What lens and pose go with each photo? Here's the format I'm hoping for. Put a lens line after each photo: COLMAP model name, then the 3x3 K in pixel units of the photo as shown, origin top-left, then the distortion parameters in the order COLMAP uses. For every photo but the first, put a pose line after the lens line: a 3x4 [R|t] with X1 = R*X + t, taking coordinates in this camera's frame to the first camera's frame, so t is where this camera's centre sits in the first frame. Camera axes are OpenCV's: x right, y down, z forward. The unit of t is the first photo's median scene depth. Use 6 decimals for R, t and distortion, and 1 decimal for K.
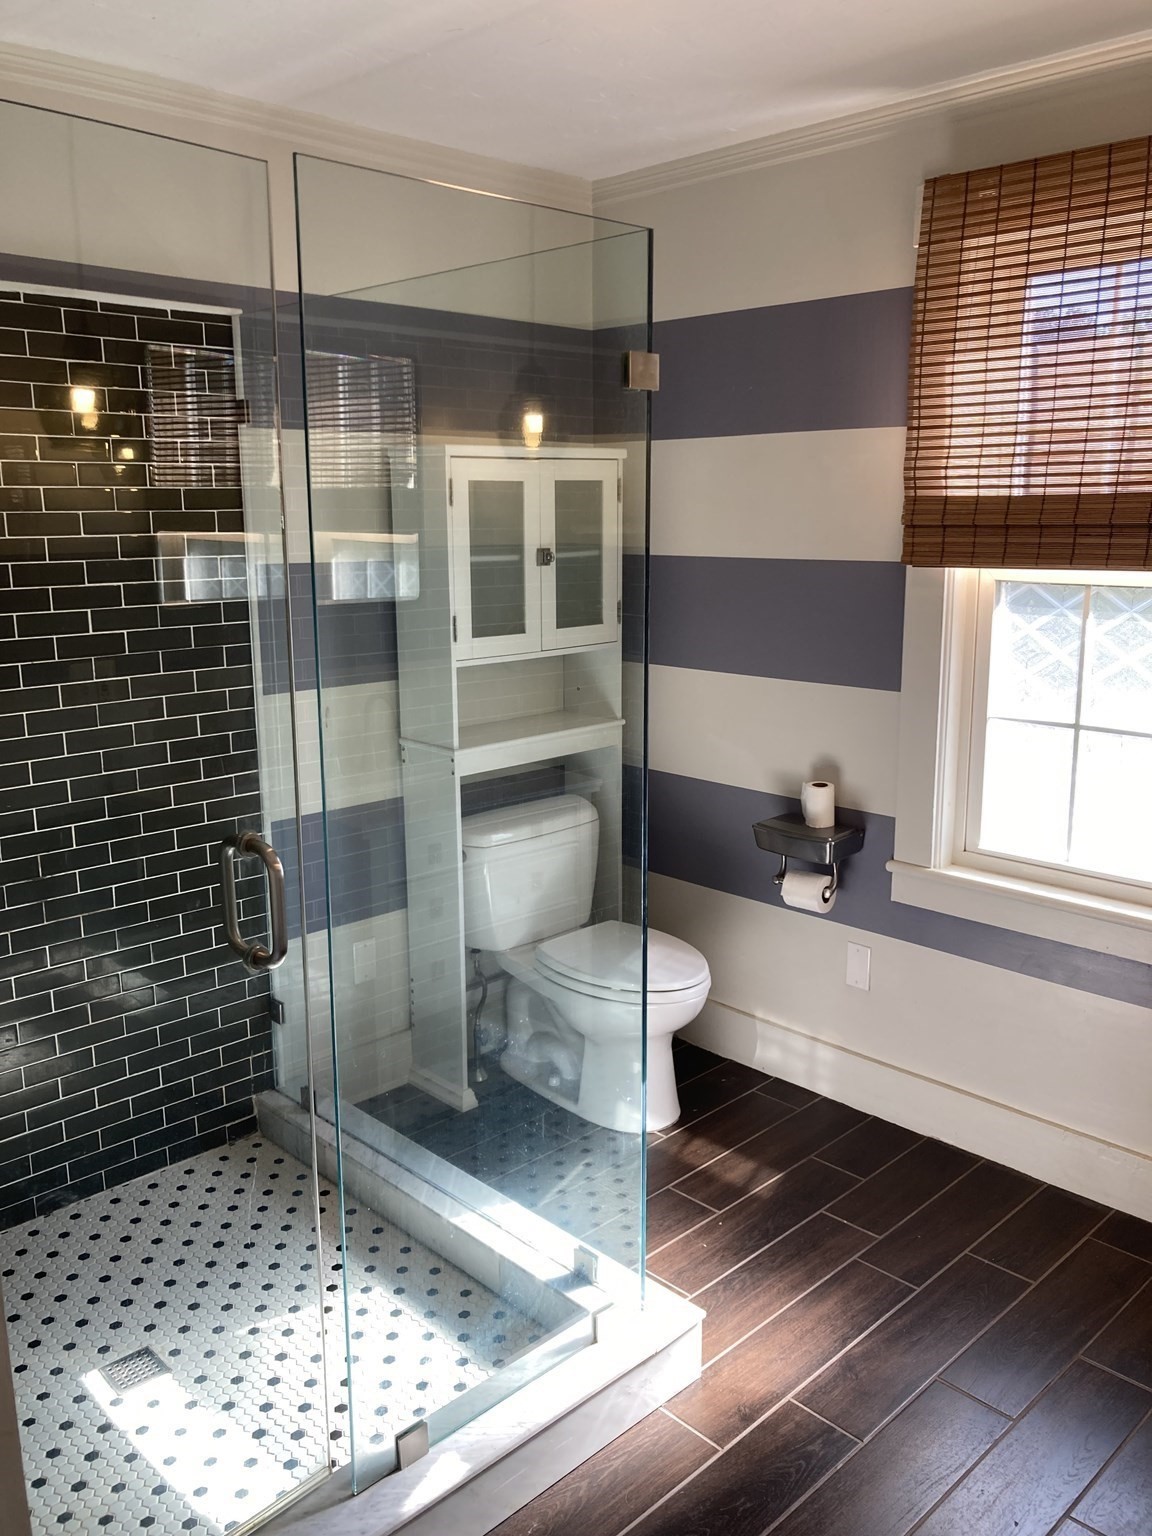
lens RADIAL K [[1255.3, 0, 575.9], [0, 1255.3, 769.8], [0, 0, 1]] dist [0.026664, -0.035621]
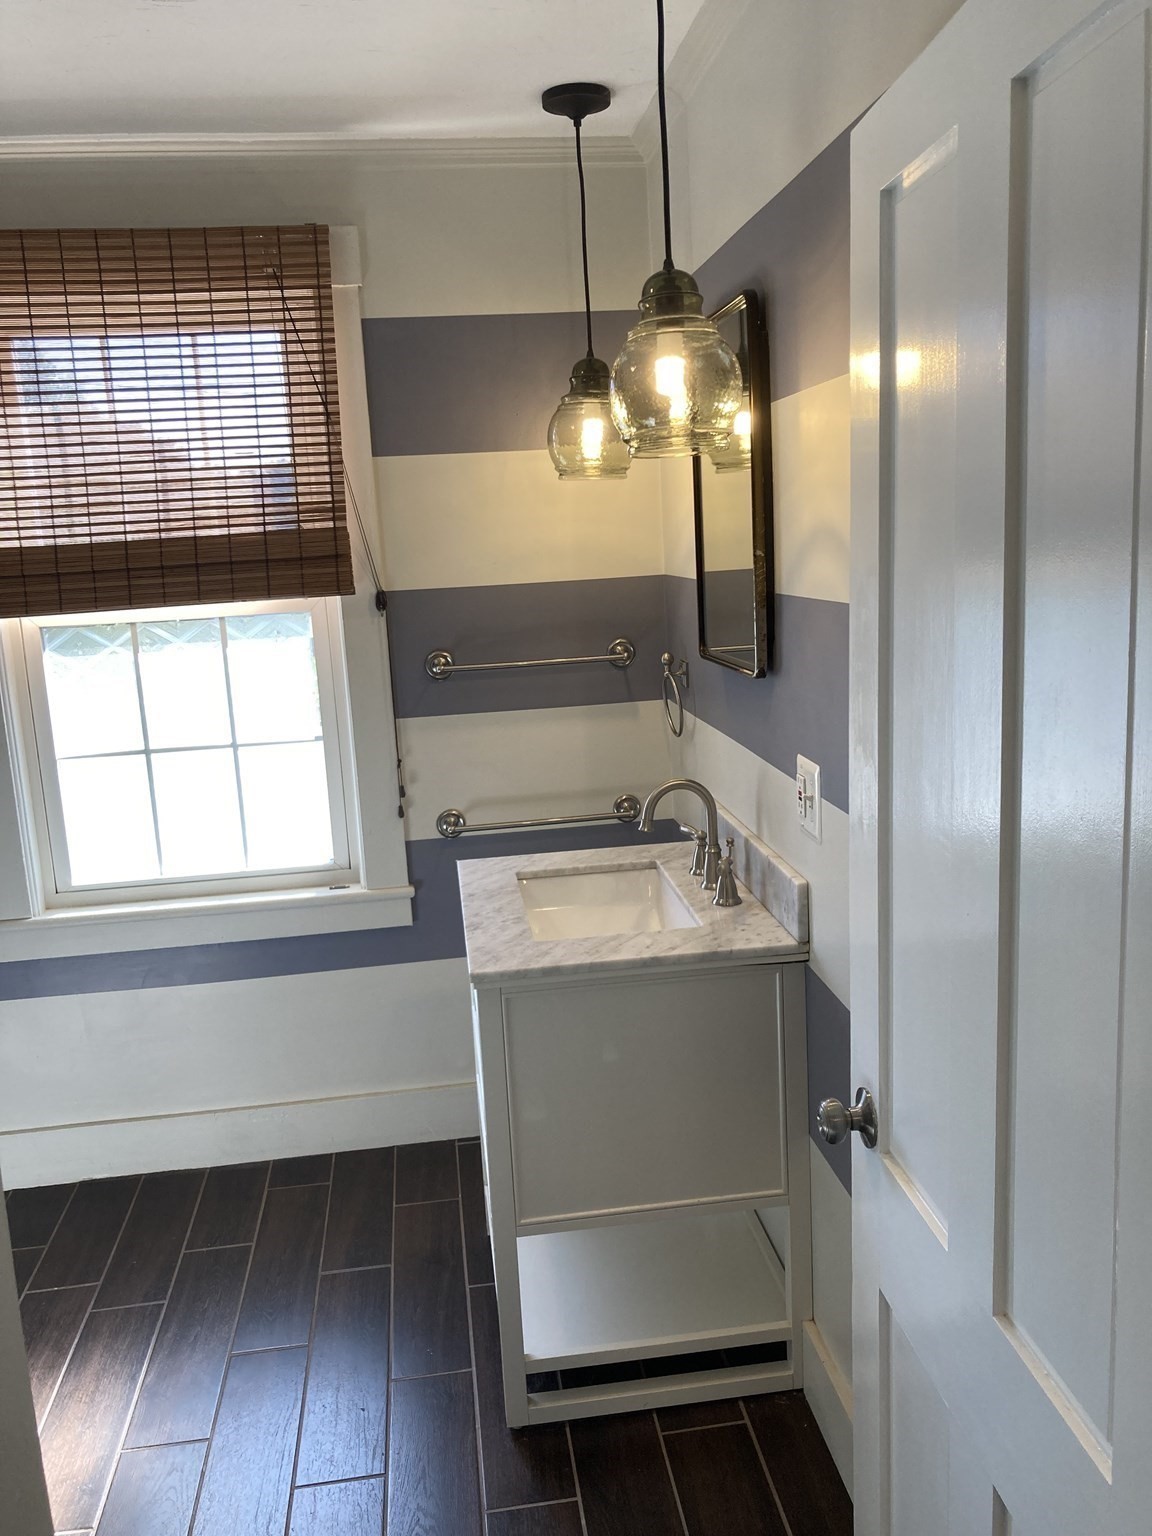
lens RADIAL K [[1255.3, 0, 568.7], [0, 1255.3, 765.6], [0, 0, 1]] dist [0.026664, -0.035621]
pose [[0.612818, -0.175520, 0.770484, -0.230193], [0.210767, 0.976005, 0.054701, -0.005170], [-0.761598, 0.128871, 0.635107, 0.028828]]
